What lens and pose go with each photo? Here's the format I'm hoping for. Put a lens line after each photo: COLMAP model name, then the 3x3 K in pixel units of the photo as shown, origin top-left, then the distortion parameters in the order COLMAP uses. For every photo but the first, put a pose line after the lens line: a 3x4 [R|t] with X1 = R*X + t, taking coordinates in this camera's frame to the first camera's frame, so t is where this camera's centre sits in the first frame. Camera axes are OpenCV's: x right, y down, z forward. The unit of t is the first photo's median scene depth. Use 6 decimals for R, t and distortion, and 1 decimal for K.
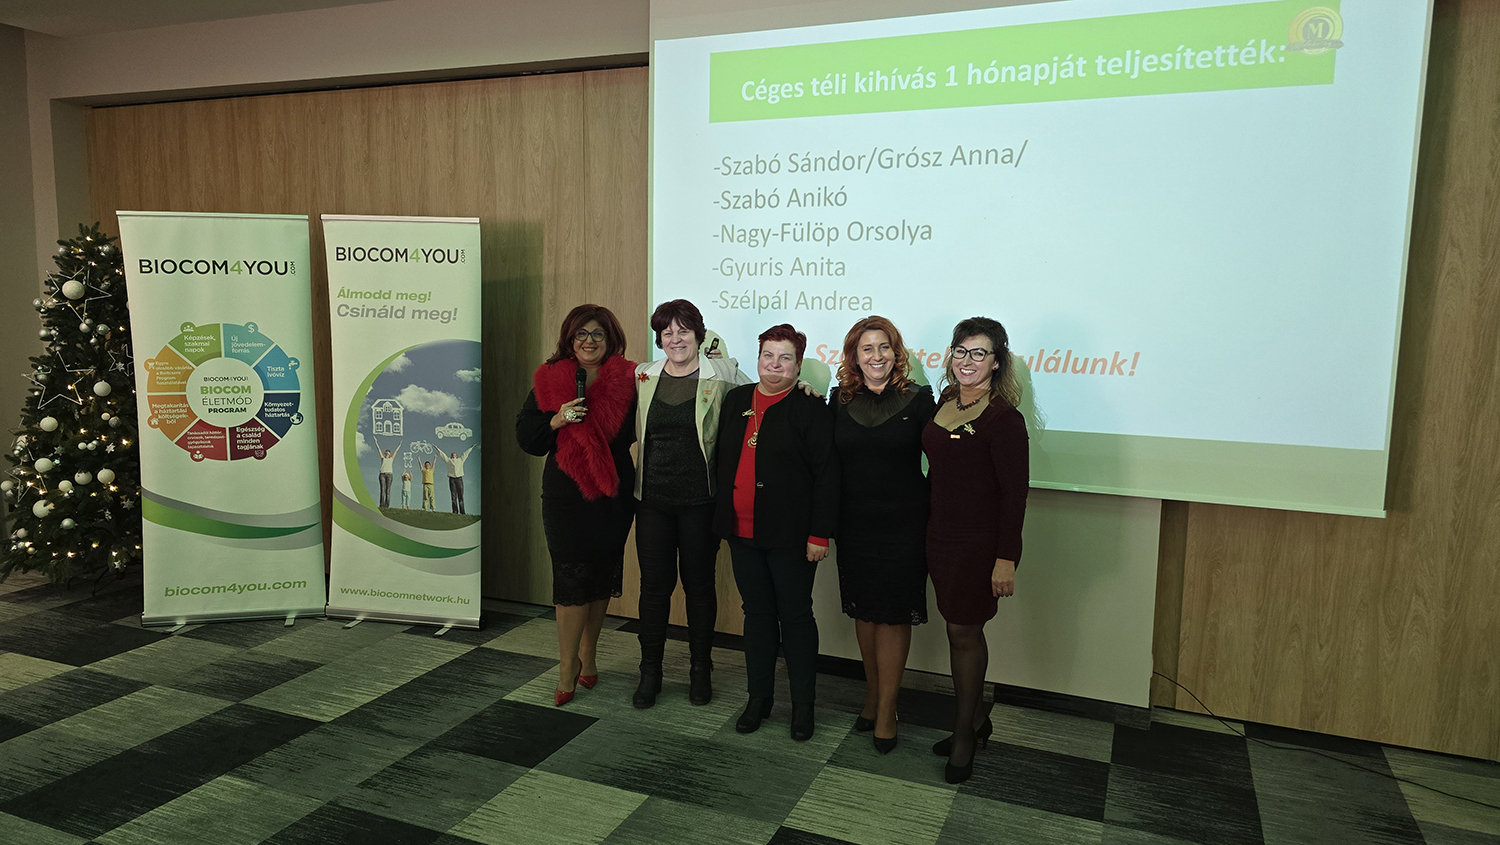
lens RADIAL K [[1006.8, 0, 732.2], [0, 1006.8, 423.7], [0, 0, 1]] dist [0.075190, -0.076215]
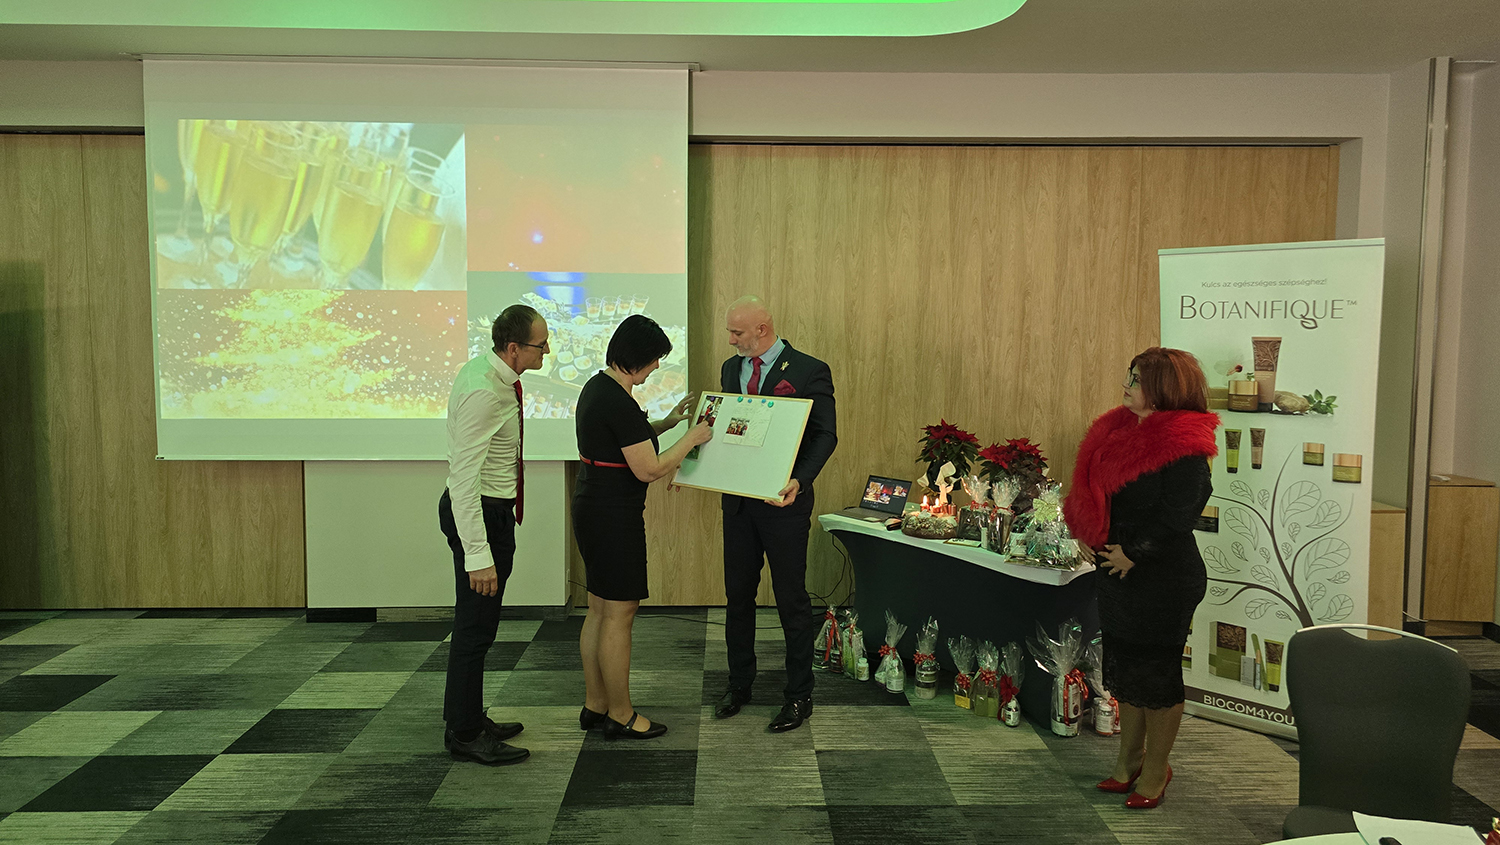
lens RADIAL K [[1006.8, 0, 754.4], [0, 1006.8, 401.2], [0, 0, 1]] dist [0.075190, -0.076215]
pose [[0.910010, -0.042454, 0.412407, 0.056823], [0.061658, 0.997539, -0.033365, 0.042569], [-0.409976, 0.055791, 0.910389, -0.361068]]
